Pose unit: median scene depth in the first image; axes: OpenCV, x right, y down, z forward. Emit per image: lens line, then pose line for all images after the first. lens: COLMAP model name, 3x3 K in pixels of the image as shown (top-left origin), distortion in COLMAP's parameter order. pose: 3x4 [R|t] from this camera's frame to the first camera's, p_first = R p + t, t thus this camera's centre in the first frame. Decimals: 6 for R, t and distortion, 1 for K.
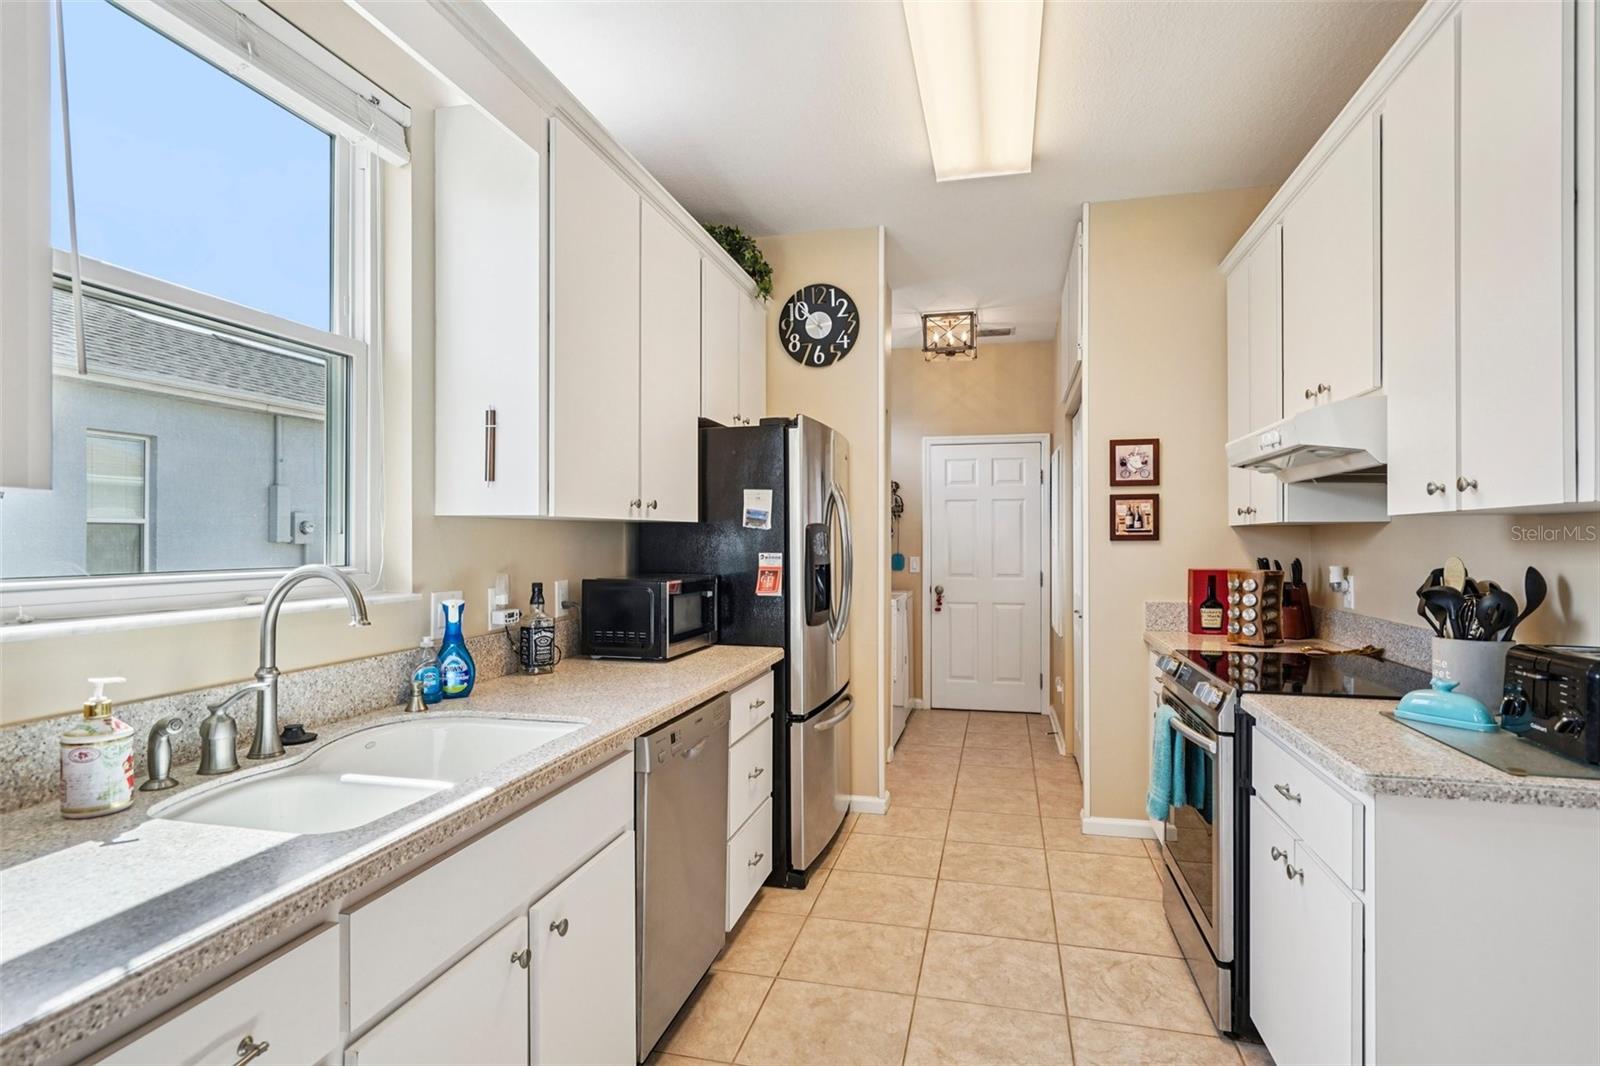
lens RADIAL K [[826.5, 0, 800.0], [0, 826.5, 533.0], [0, 0, 1]] dist [0.001356, 0.000741]
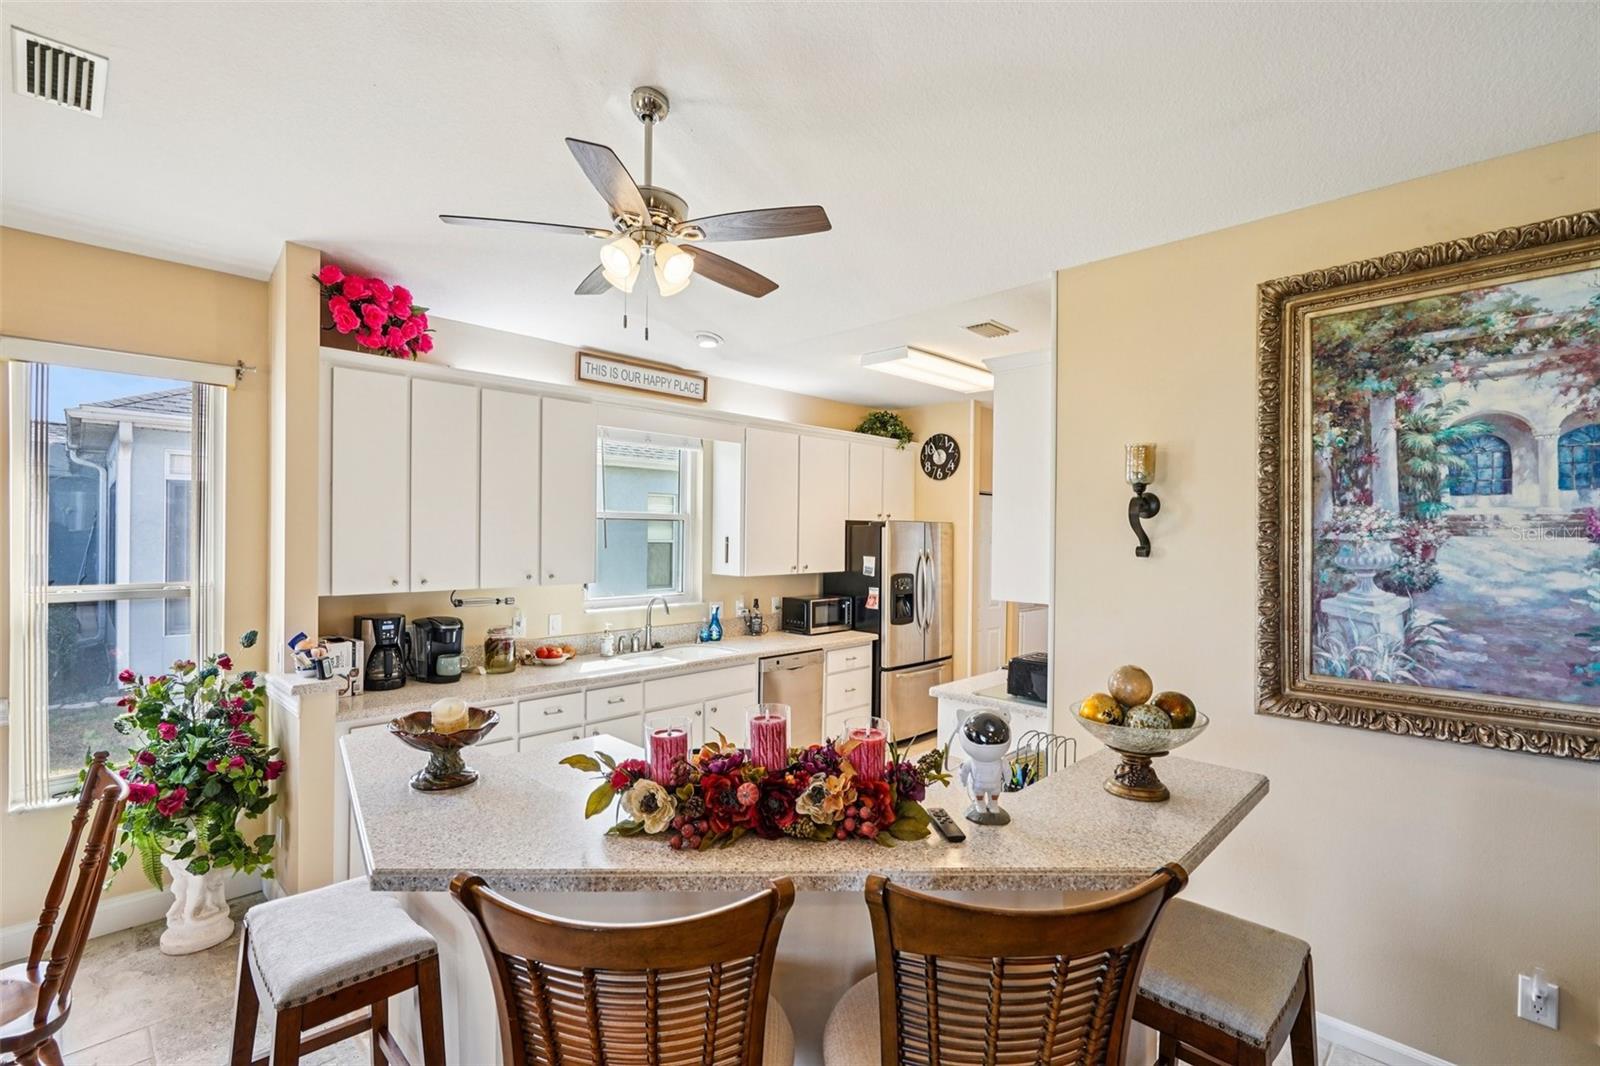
lens RADIAL K [[724.4, 0, 804.1], [0, 724.4, 534.4], [0, 0, 1]] dist [0.002127, 0.000359]
pose [[0.865193, 0.008954, -0.501358, 0.719214], [-0.006604, 0.999957, 0.006462, -0.119416], [0.501395, -0.002280, 0.865216, -0.648618]]
